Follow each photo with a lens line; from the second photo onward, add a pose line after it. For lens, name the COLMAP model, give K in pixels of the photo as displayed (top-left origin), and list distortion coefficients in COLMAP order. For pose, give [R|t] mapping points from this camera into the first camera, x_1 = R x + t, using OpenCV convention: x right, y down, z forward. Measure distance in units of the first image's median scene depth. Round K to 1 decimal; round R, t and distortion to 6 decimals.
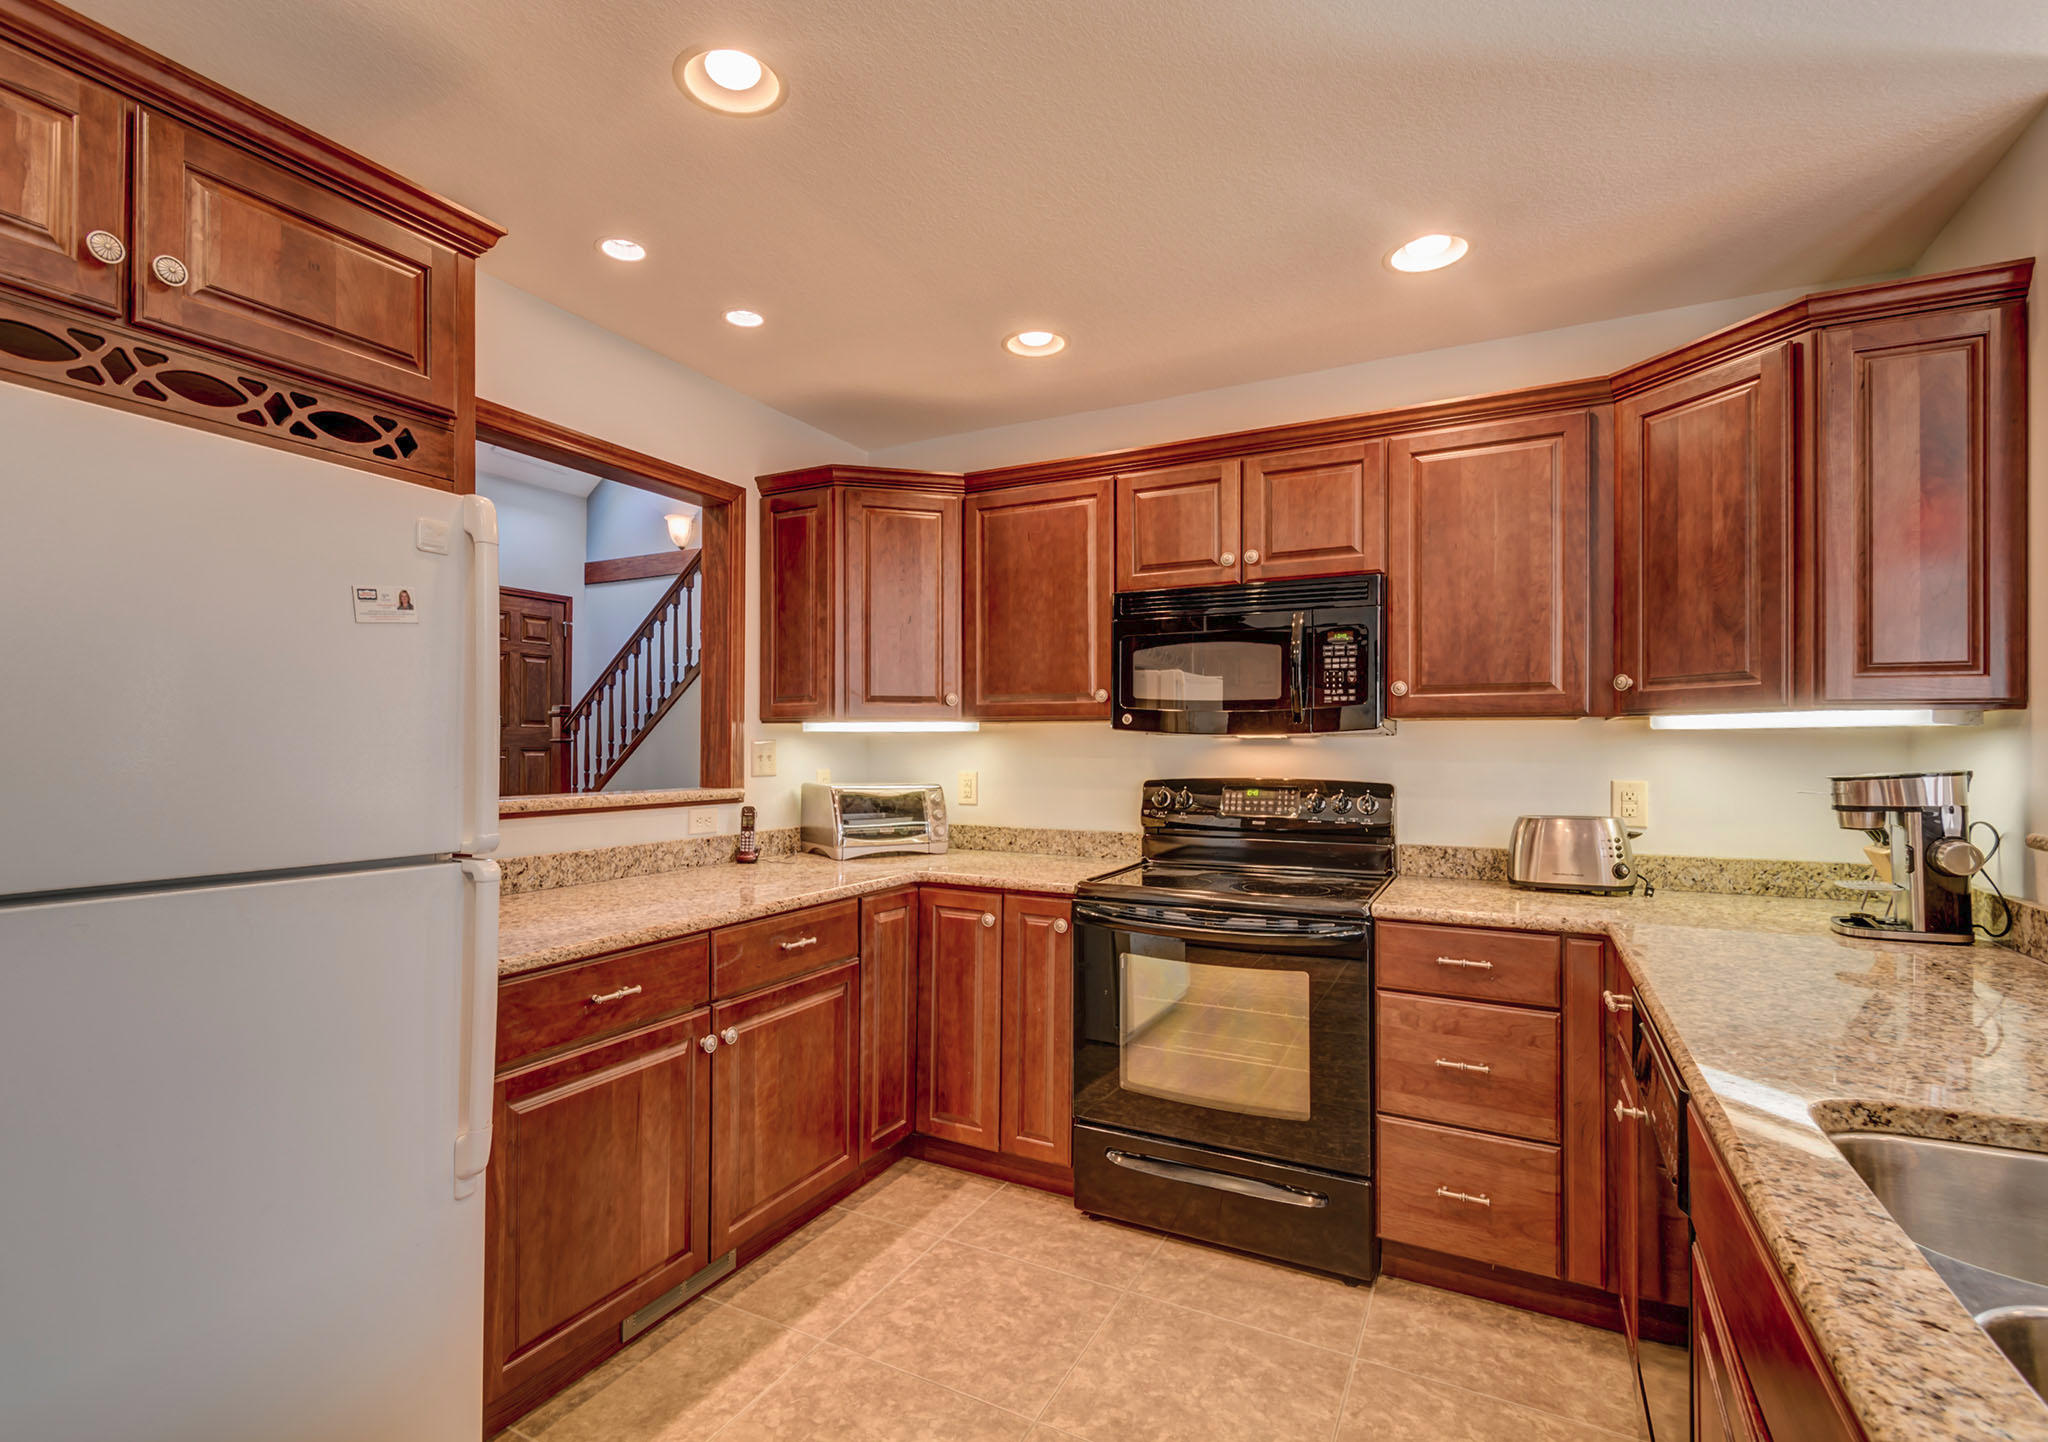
lens RADIAL K [[967.3, 0, 973.2], [0, 967.3, 736.4], [0, 0, 1]] dist [0.000154, -0.000790]
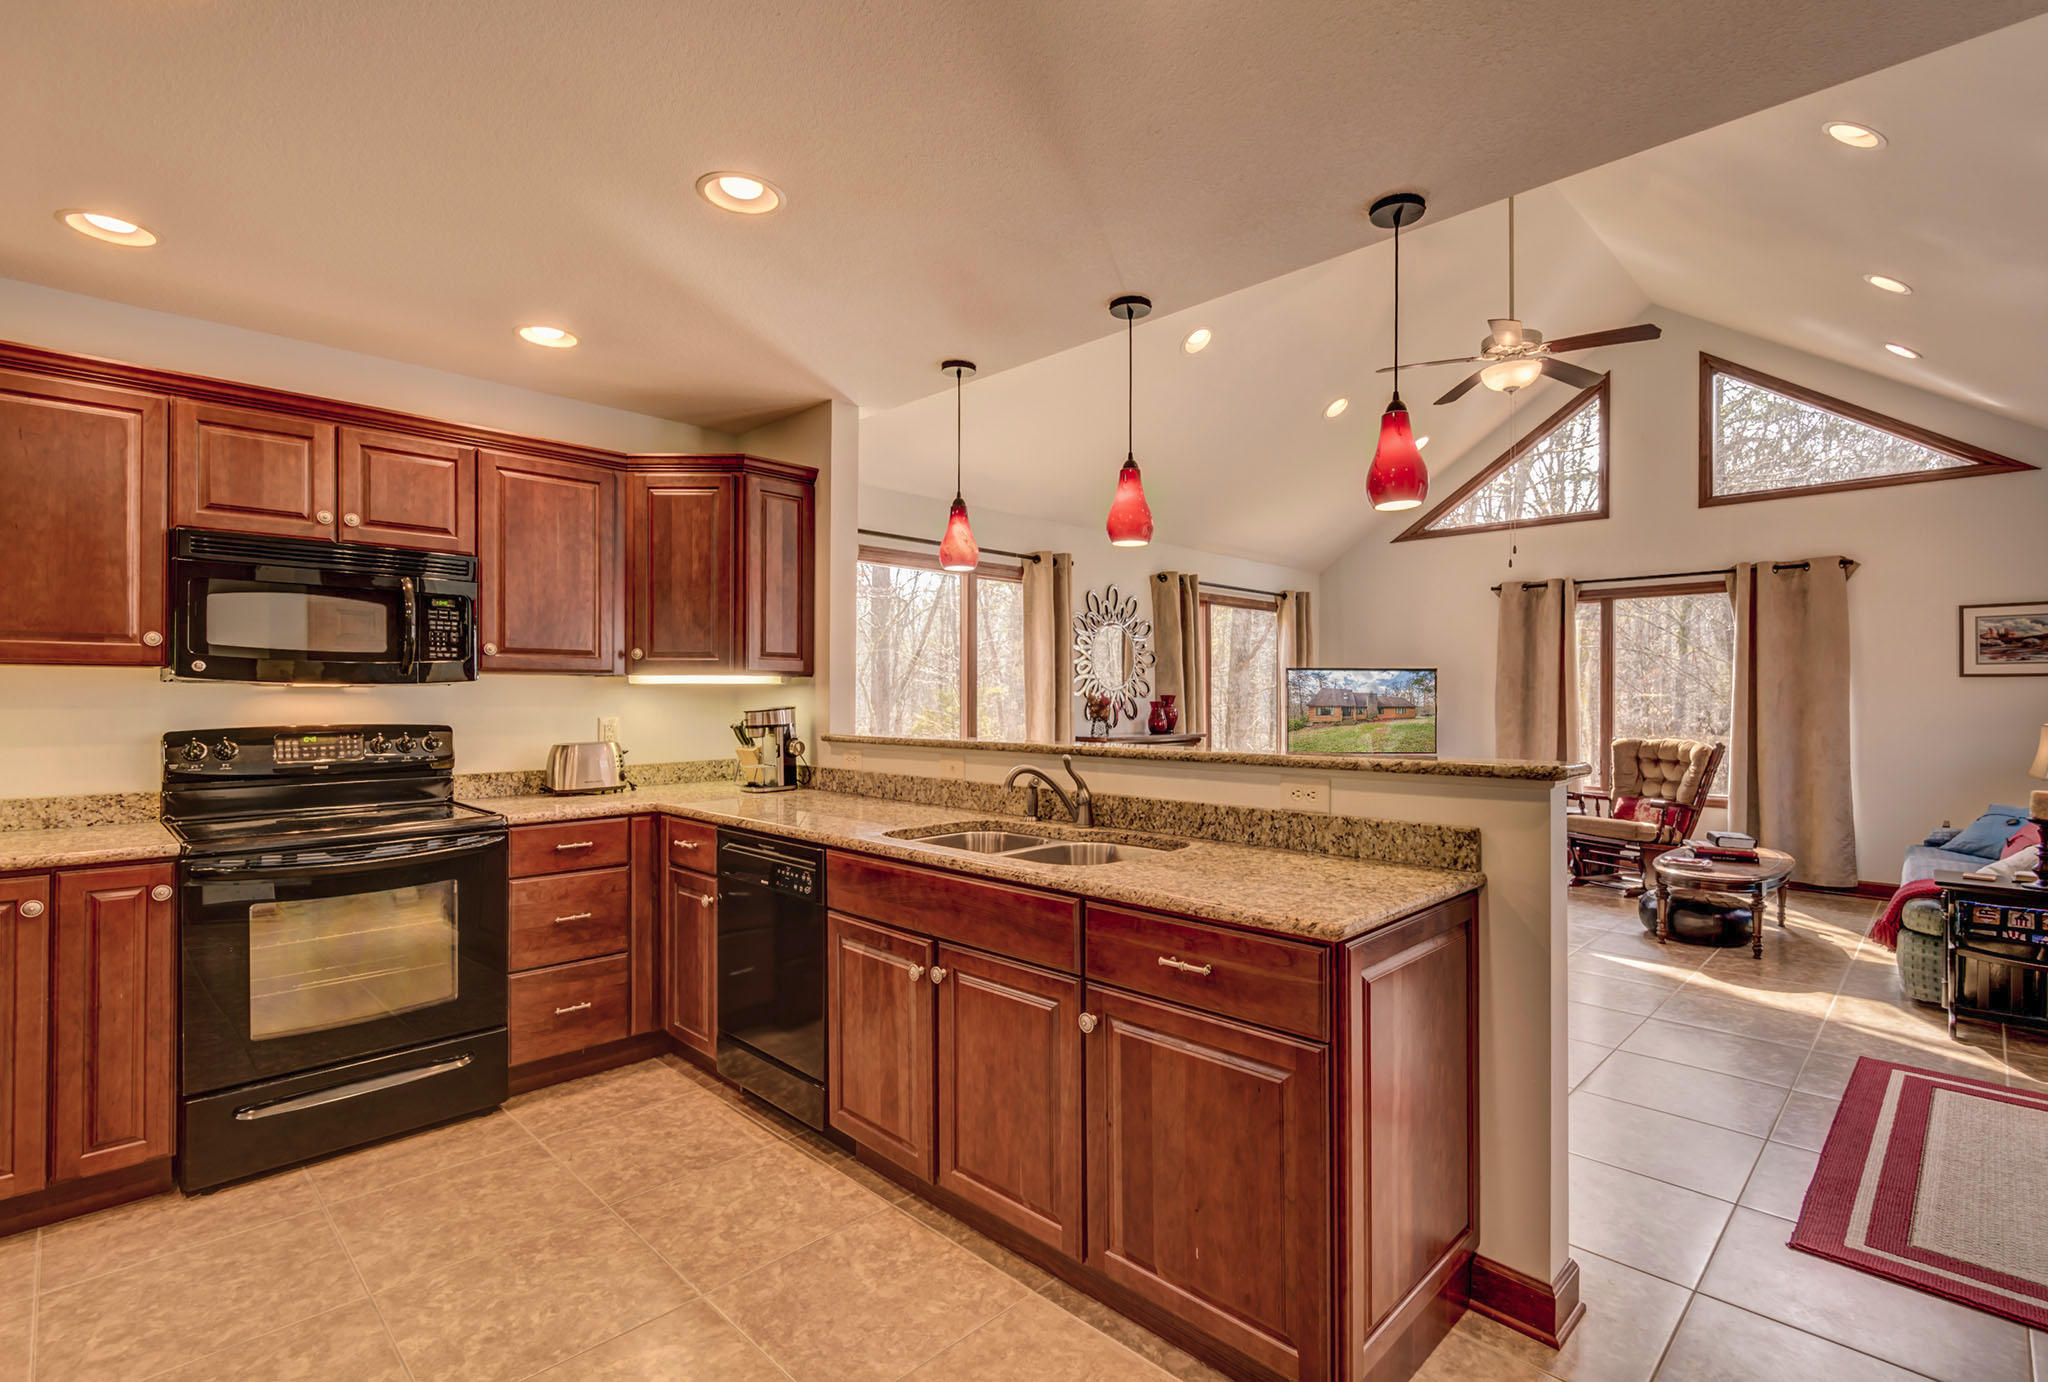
lens RADIAL K [[957.0, 0, 1024.0], [0, 957.0, 691.0], [0, 0, 1]] dist [-0.001609, -0.000553]
pose [[0.266823, 0.001905, 0.963744, -0.579039], [-0.010259, 0.999947, 0.000864, -0.002990], [-0.963691, -0.010117, 0.266828, -0.016429]]
